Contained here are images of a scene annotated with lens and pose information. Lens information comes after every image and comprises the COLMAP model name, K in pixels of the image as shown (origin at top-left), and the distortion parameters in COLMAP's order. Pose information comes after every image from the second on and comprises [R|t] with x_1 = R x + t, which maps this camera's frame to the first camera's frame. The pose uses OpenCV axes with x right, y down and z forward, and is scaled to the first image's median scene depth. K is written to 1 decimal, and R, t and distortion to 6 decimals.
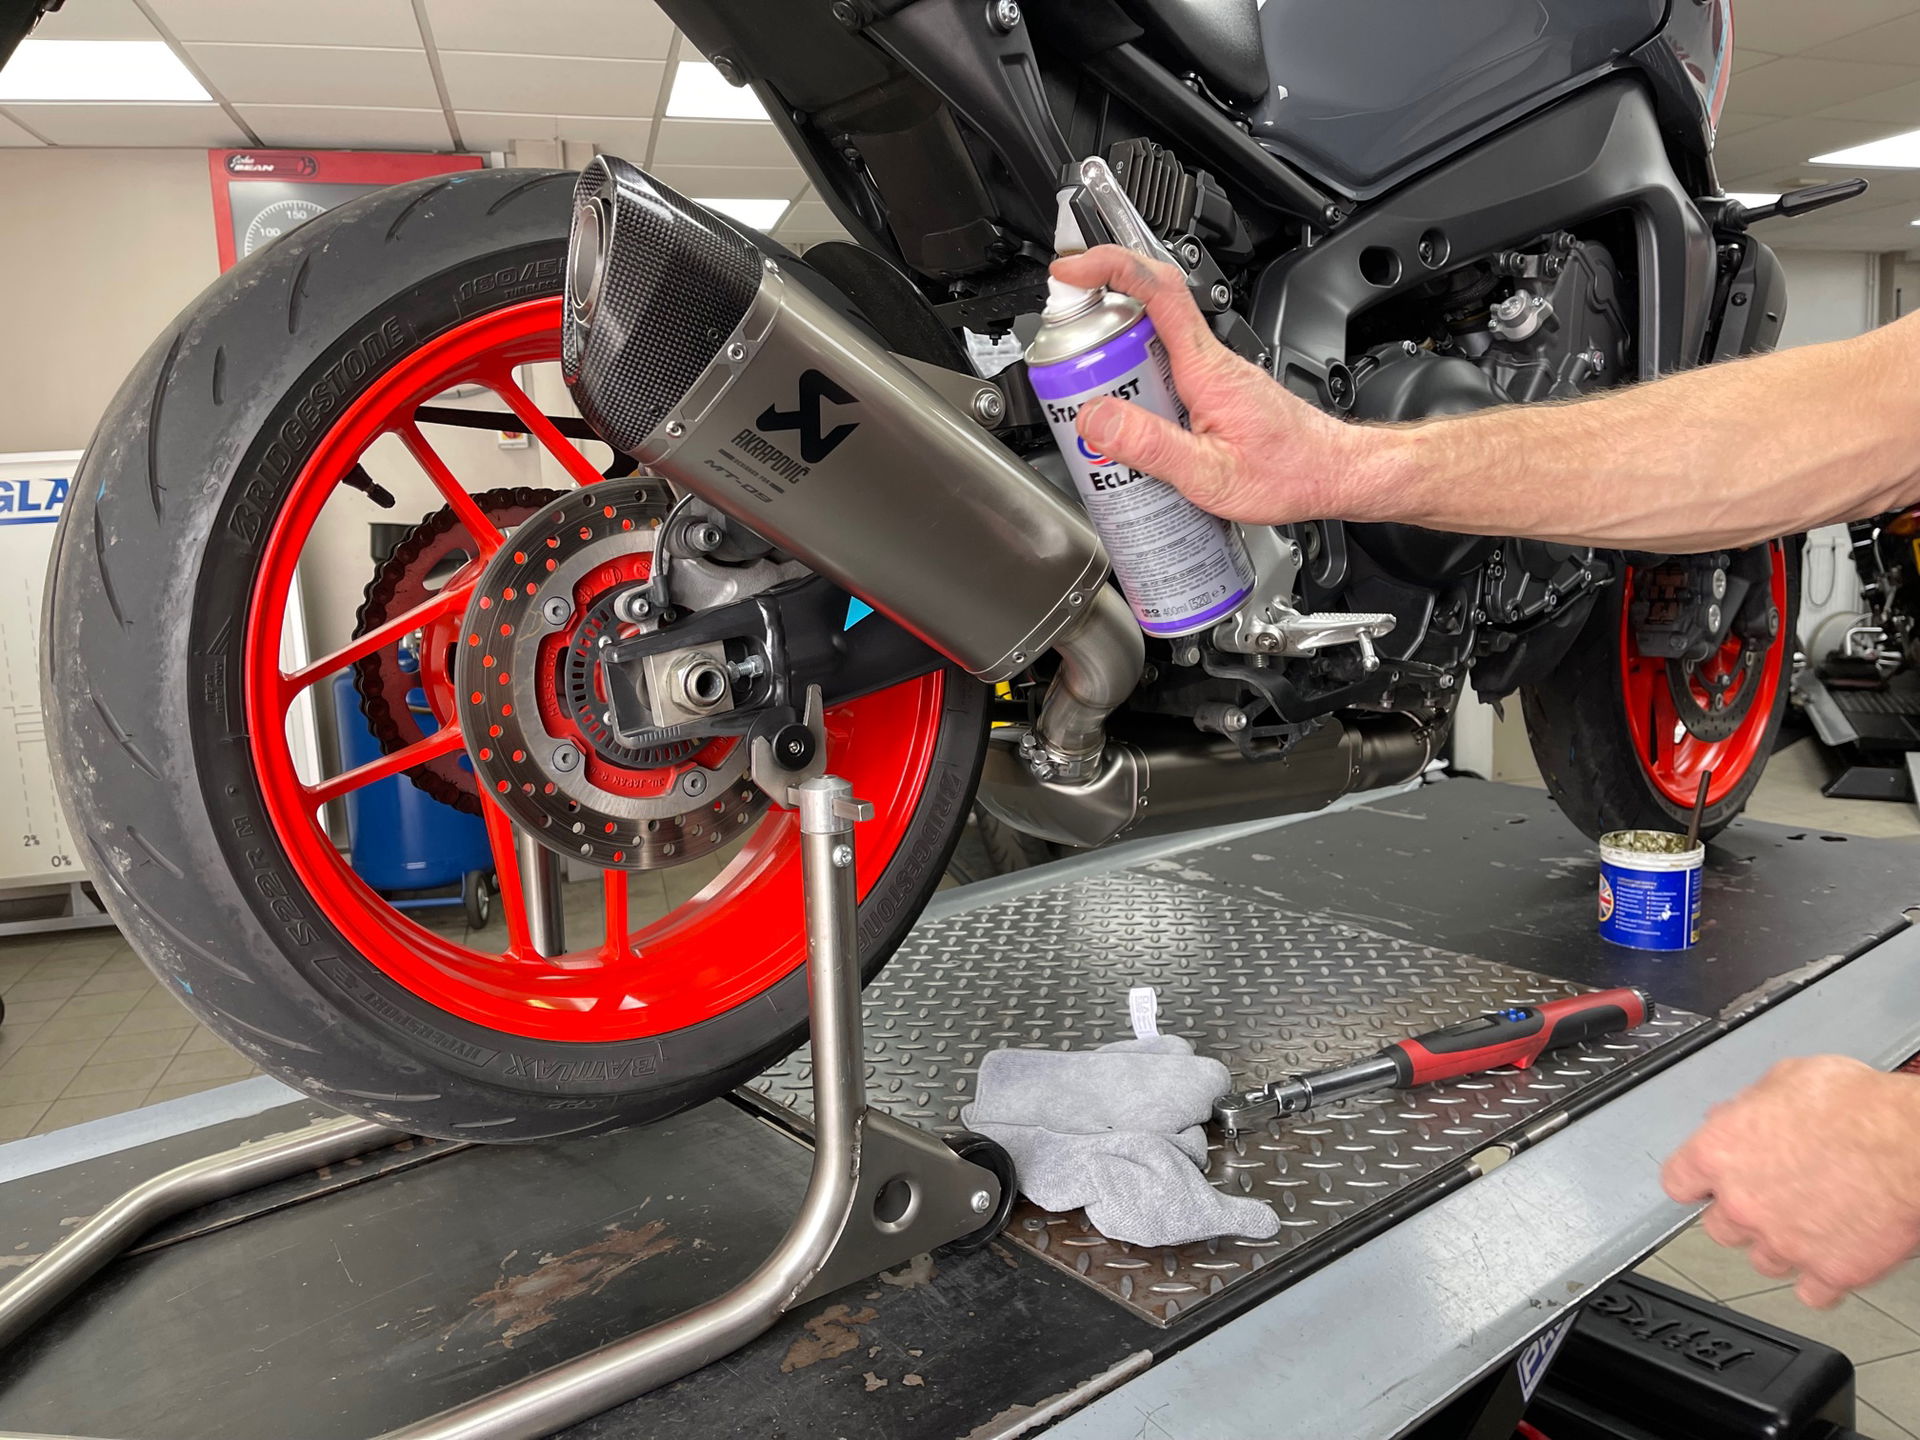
lens RADIAL K [[1469.4, 0, 963.1], [0, 1469.4, 720.2], [0, 0, 1]] dist [0.055148, -0.069655]
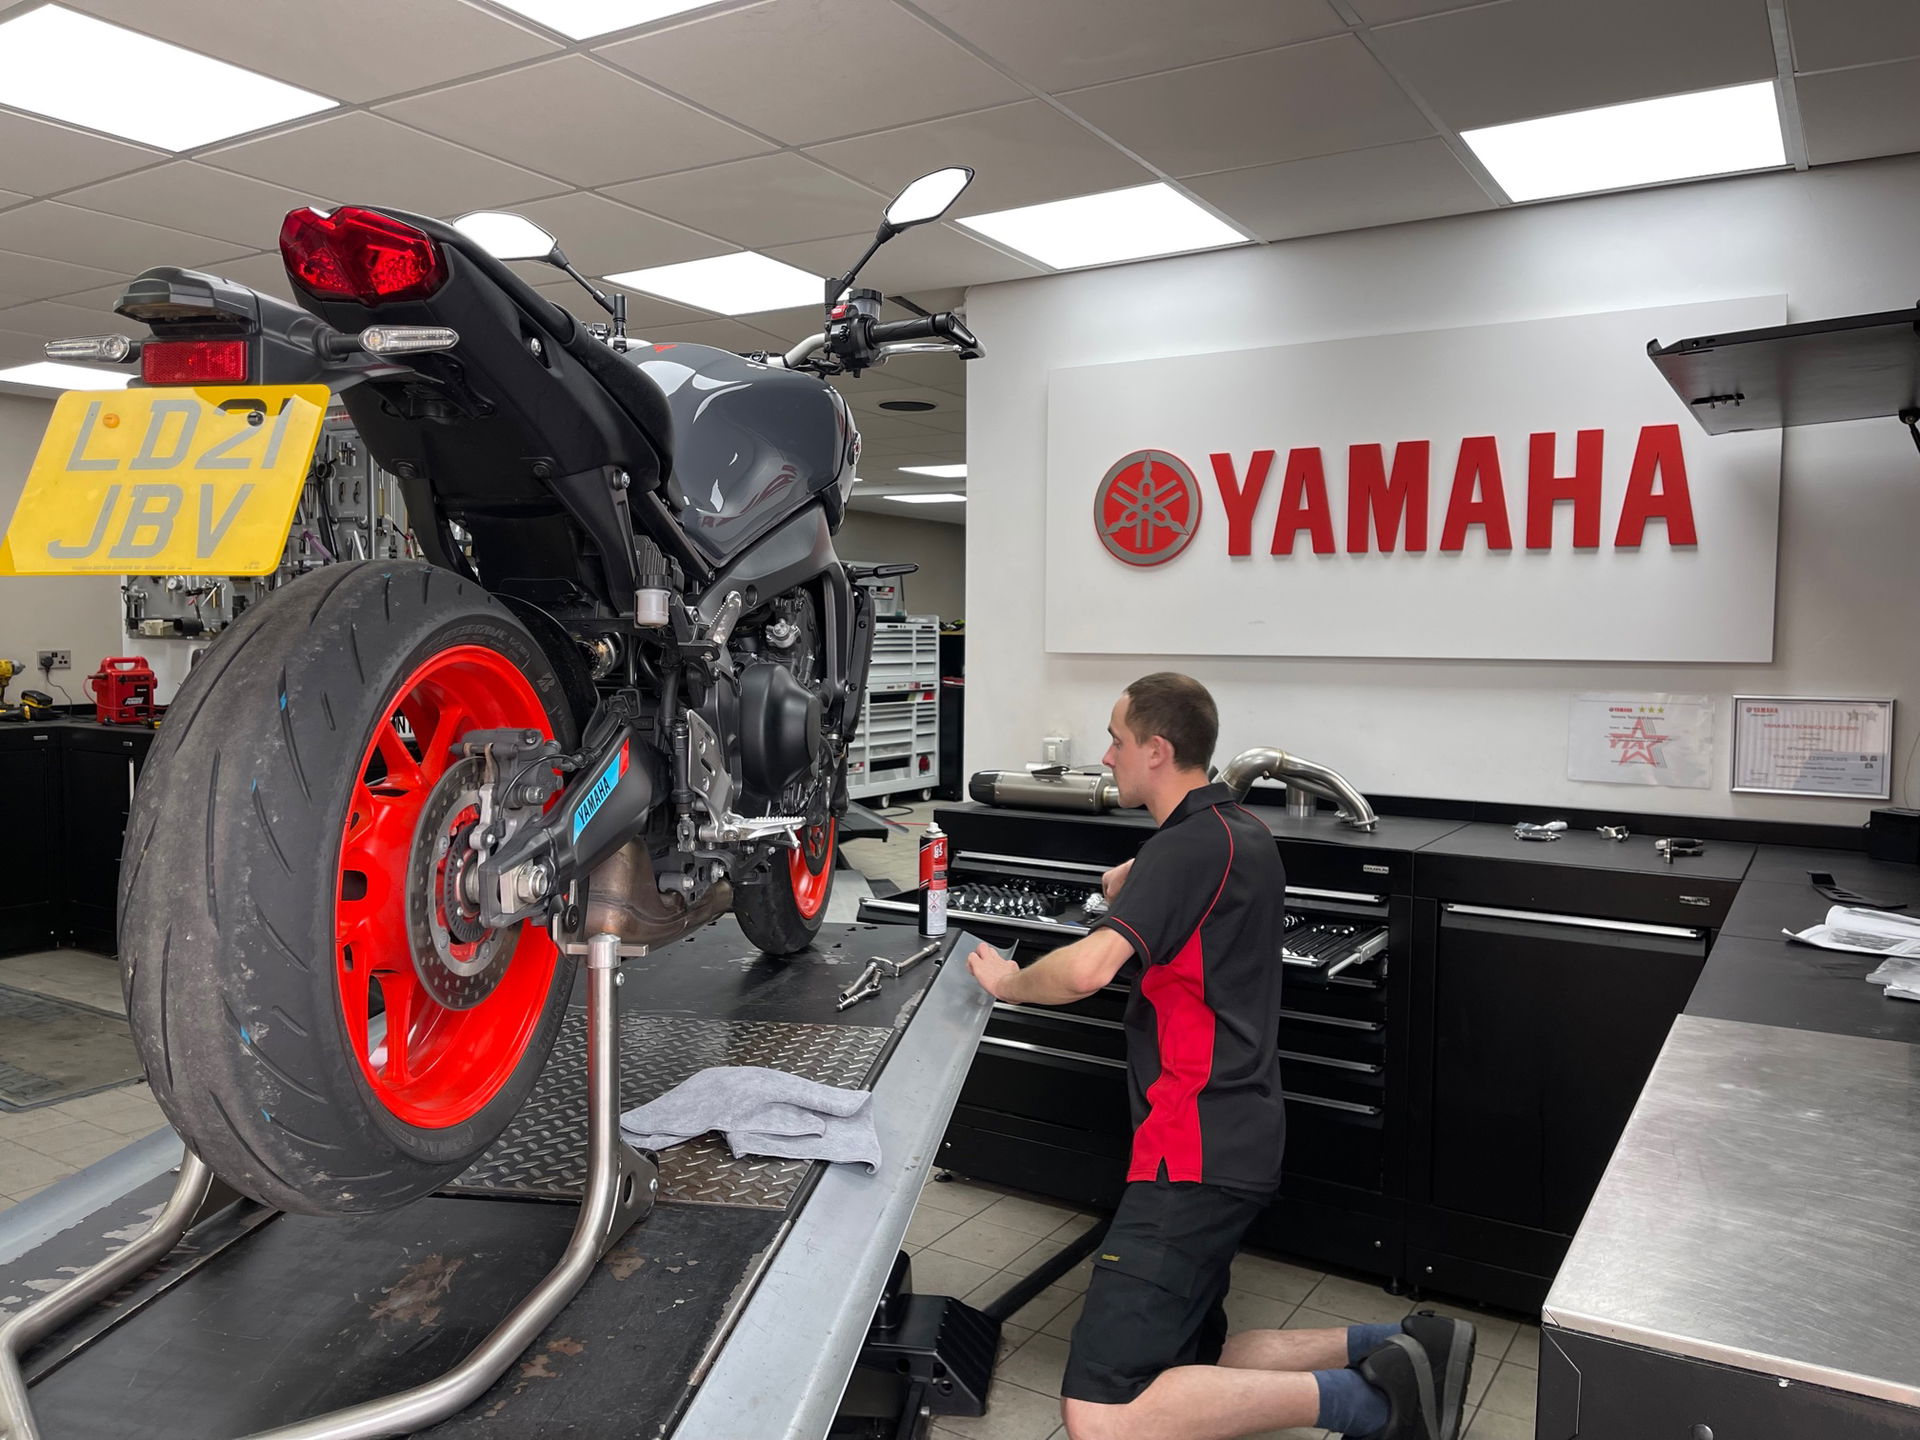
lens RADIAL K [[1469.4, 0, 1024.2], [0, 1469.4, 760.4], [0, 0, 1]] dist [0.055148, -0.069655]
pose [[0.689975, -0.015676, 0.723663, -0.792533], [0.065436, 0.997023, -0.040792, -0.047077], [-0.720869, 0.075499, 0.688947, -0.431531]]
